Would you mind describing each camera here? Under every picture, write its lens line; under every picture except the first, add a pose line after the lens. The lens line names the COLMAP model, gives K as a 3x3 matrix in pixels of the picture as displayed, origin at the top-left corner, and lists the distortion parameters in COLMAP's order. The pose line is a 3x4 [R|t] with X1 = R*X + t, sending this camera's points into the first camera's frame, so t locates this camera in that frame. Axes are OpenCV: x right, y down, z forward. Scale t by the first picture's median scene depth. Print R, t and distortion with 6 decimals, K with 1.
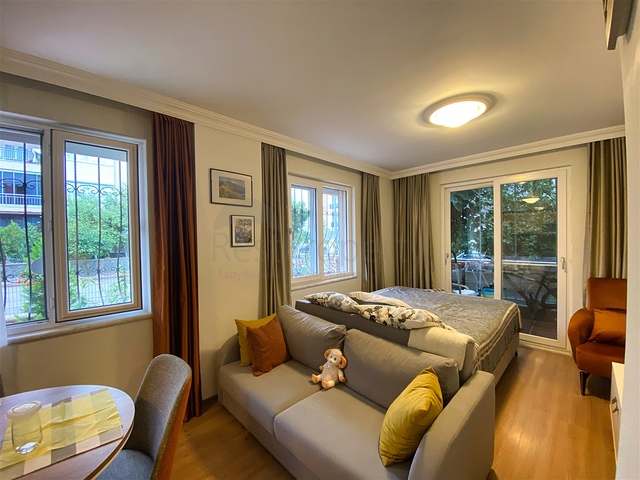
lens RADIAL K [[259.6, 0, 320.0], [0, 259.6, 240.0], [0, 0, 1]] dist [-0.000017, -0.000062]
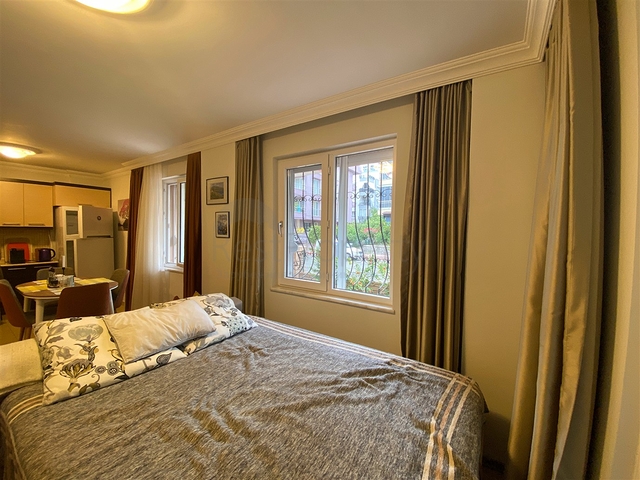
lens RADIAL K [[259.6, 0, 320.0], [0, 259.6, 240.0], [0, 0, 1]] dist [-0.000017, -0.000062]
pose [[0.195329, 0.070804, -0.978179, 0.952493], [-0.020259, 0.997469, 0.068155, -0.054227], [0.980528, 0.006504, 0.196270, 1.178305]]
